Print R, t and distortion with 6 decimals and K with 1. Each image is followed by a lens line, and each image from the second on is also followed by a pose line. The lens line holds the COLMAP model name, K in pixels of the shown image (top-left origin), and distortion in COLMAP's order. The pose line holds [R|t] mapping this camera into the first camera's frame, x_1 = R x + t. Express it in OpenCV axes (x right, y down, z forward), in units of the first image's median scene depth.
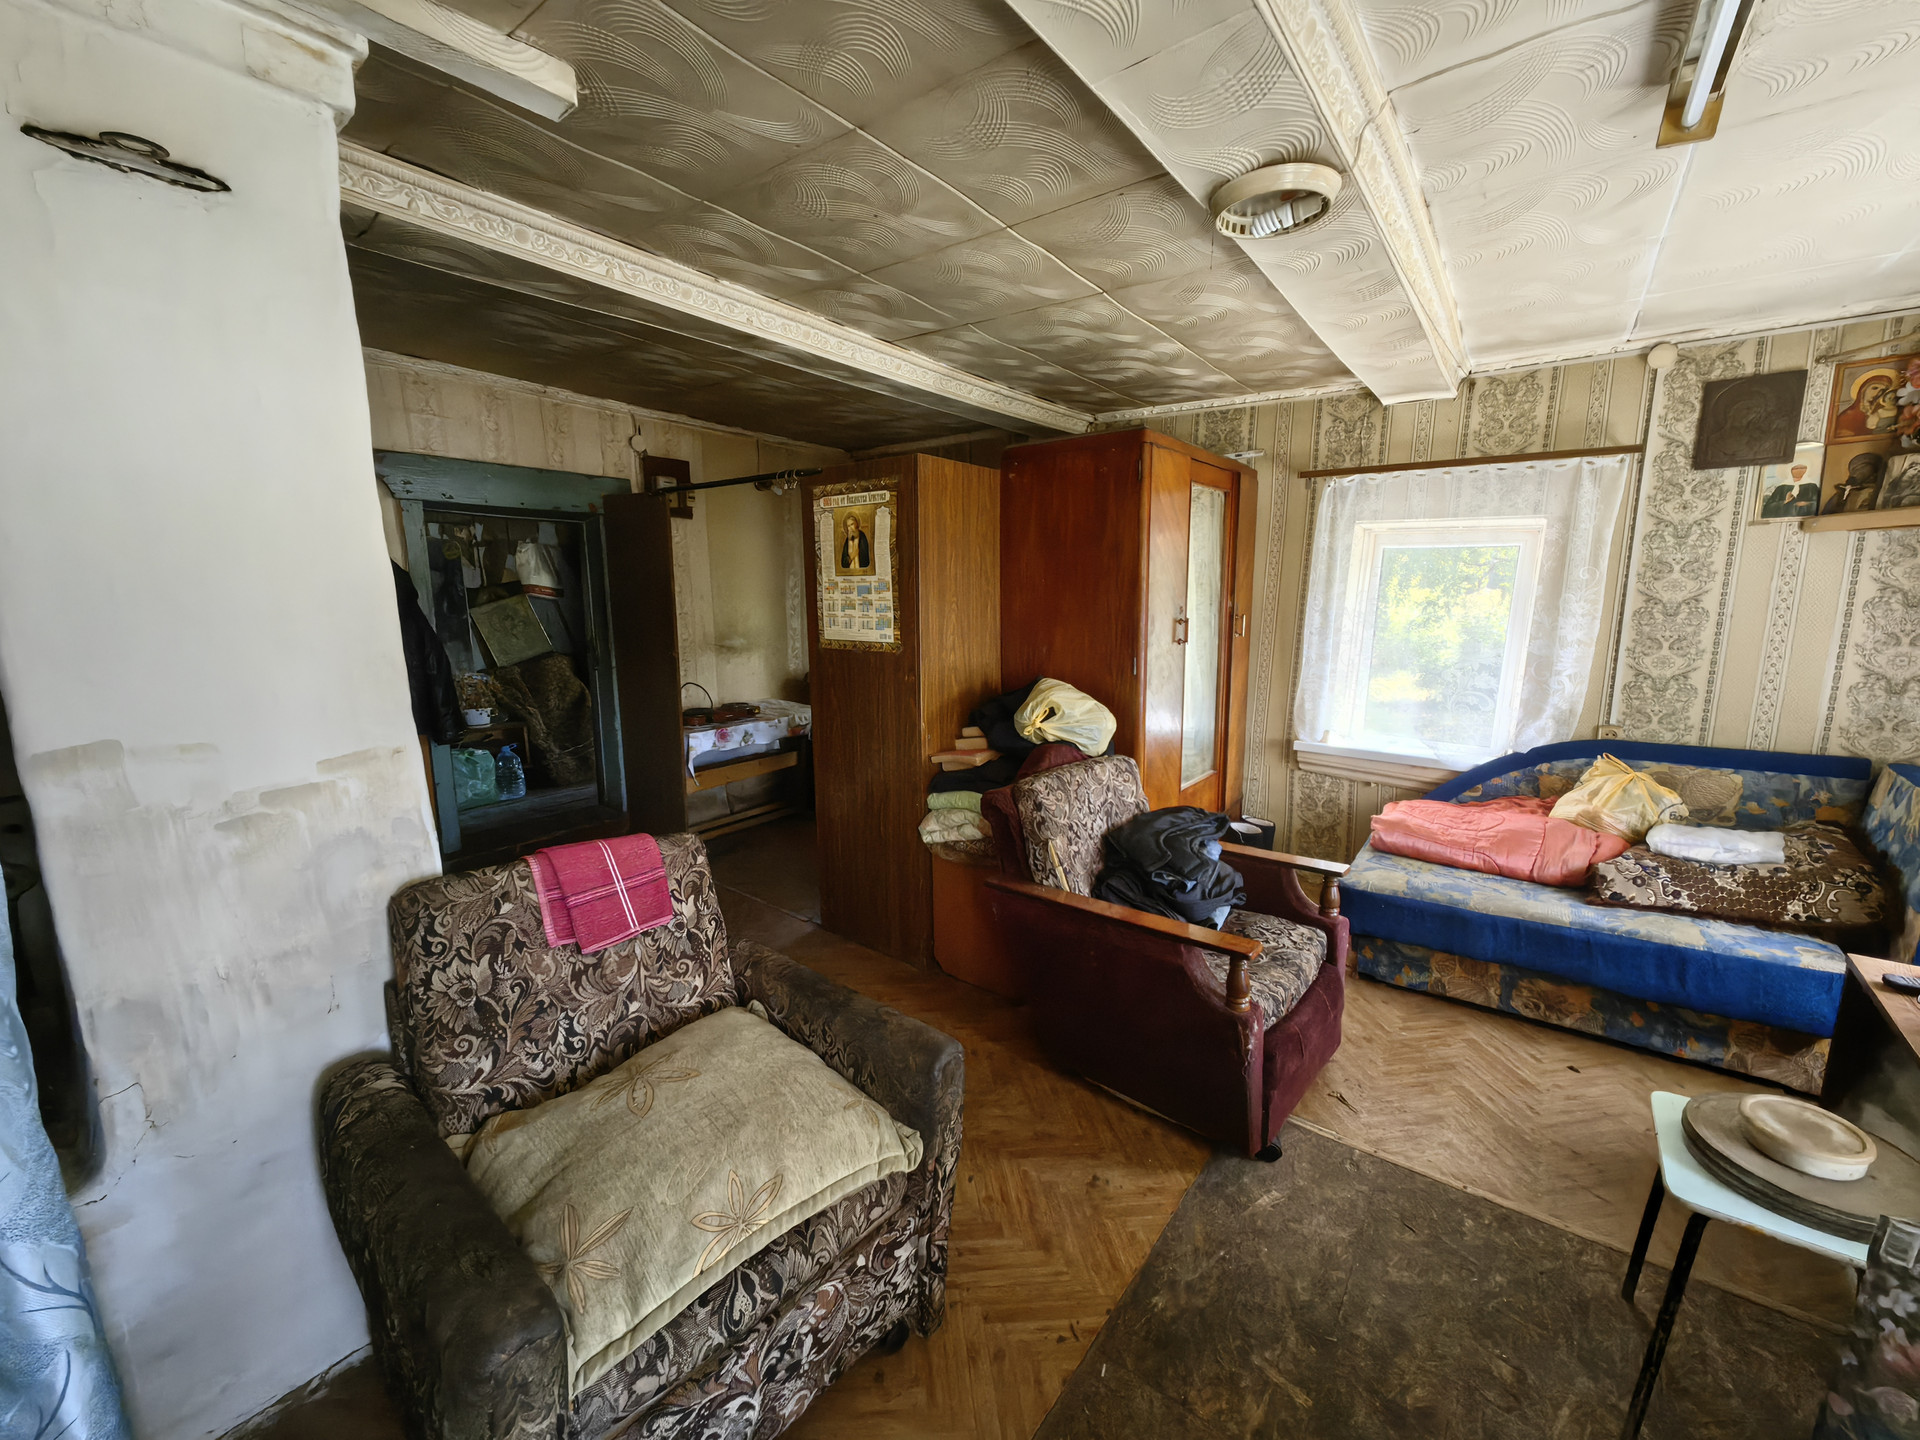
lens RADIAL K [[763.2, 0, 969.0], [0, 763.2, 714.8], [0, 0, 1]] dist [-0.001343, -0.000351]
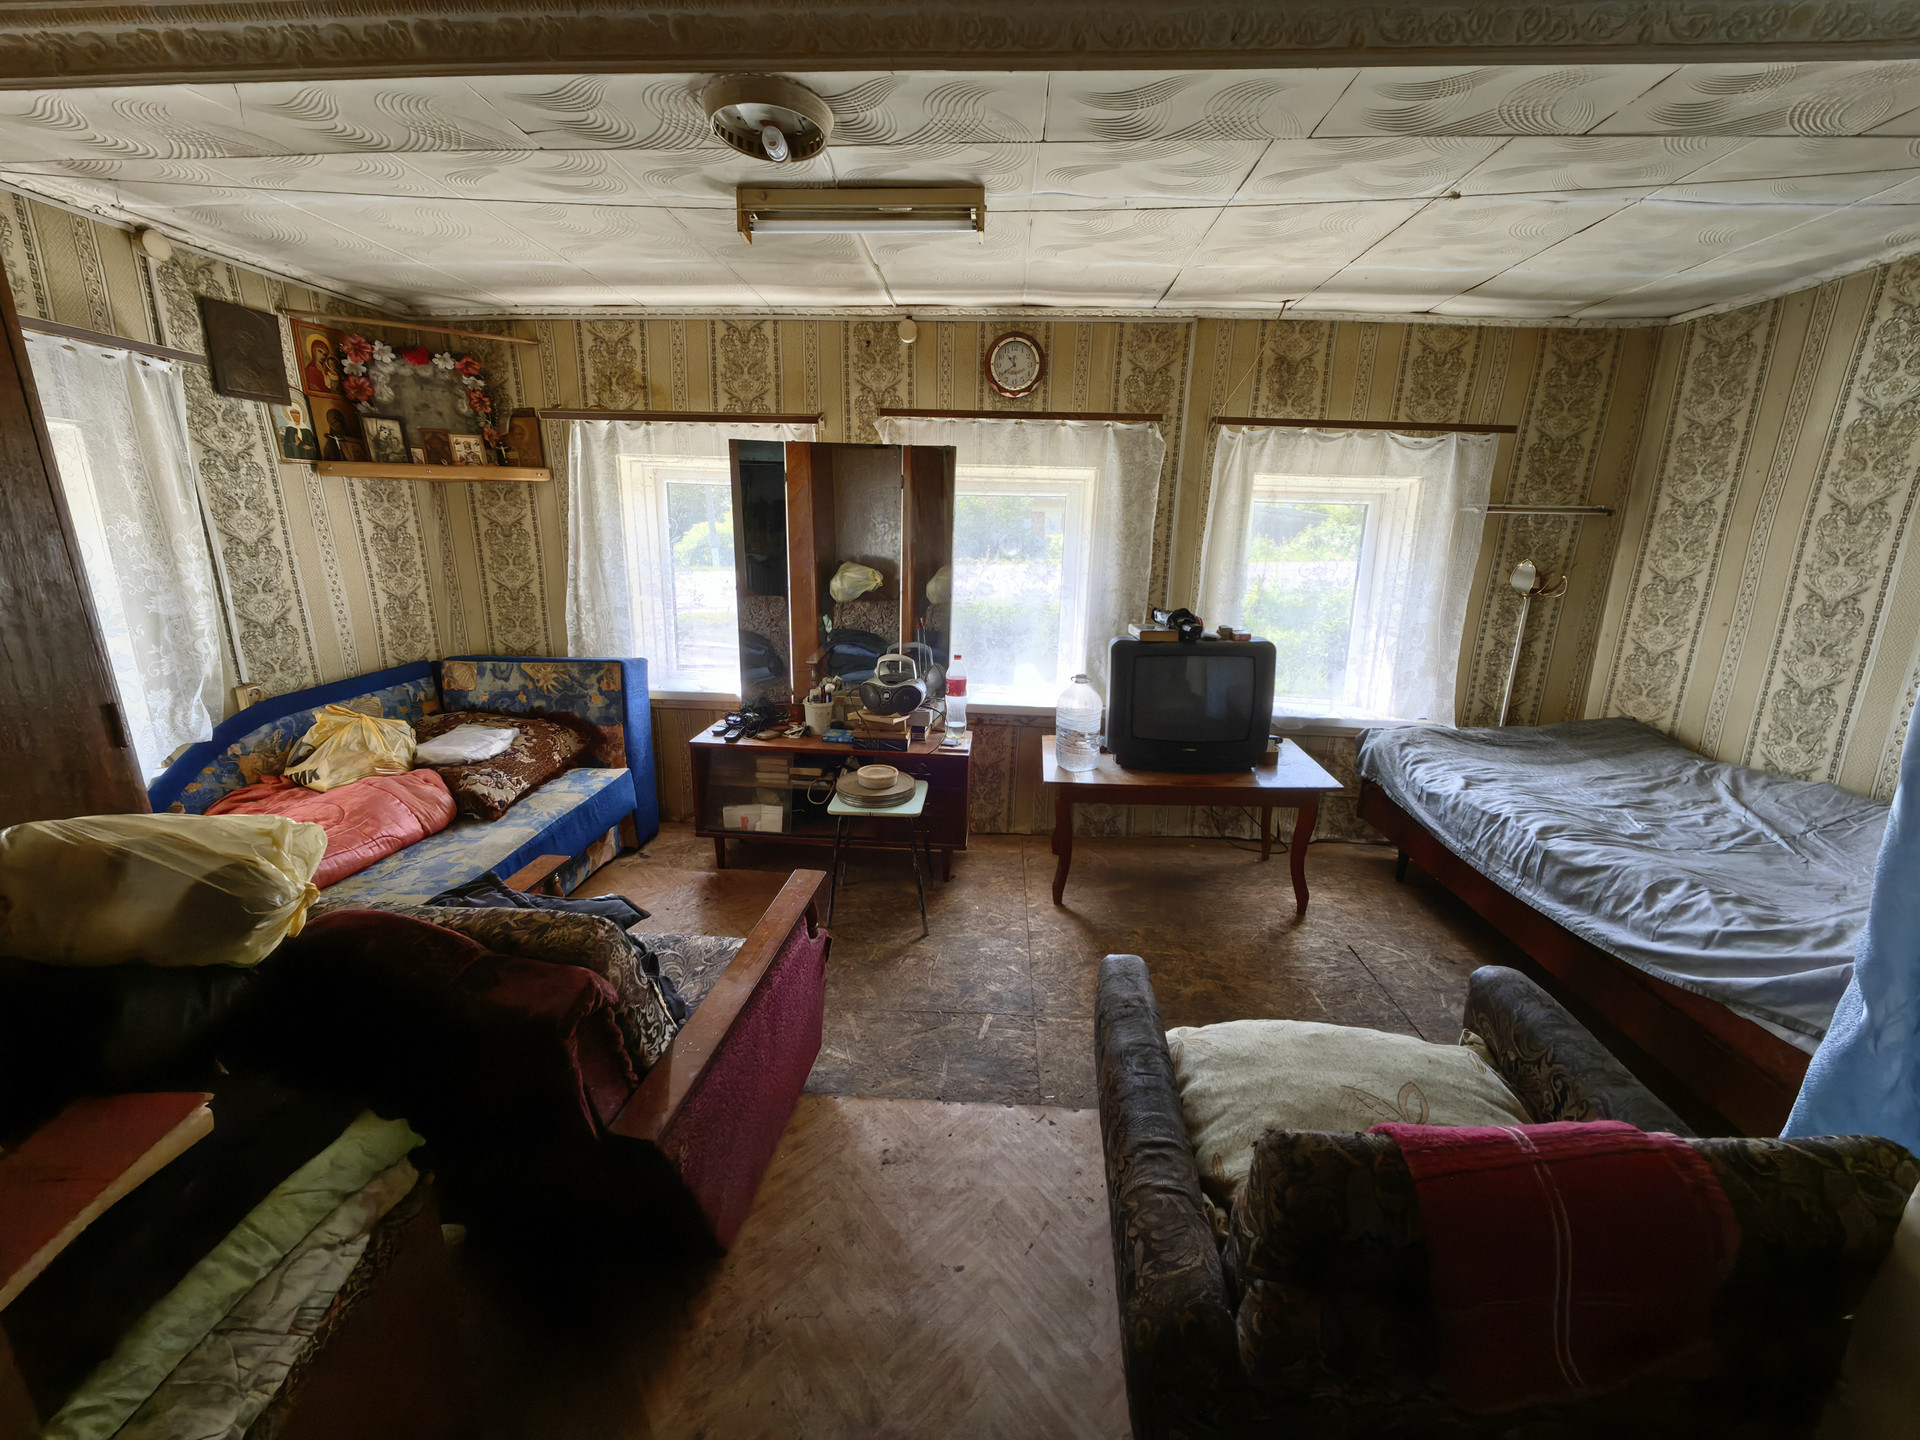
lens RADIAL K [[763.2, 0, 968.6], [0, 763.2, 720.2], [0, 0, 1]] dist [-0.001343, -0.000351]
pose [[-0.573248, -0.203794, 0.793634, -0.393882], [0.125687, 0.935243, 0.330942, -0.154071], [-0.809685, 0.289462, -0.510512, 0.903269]]
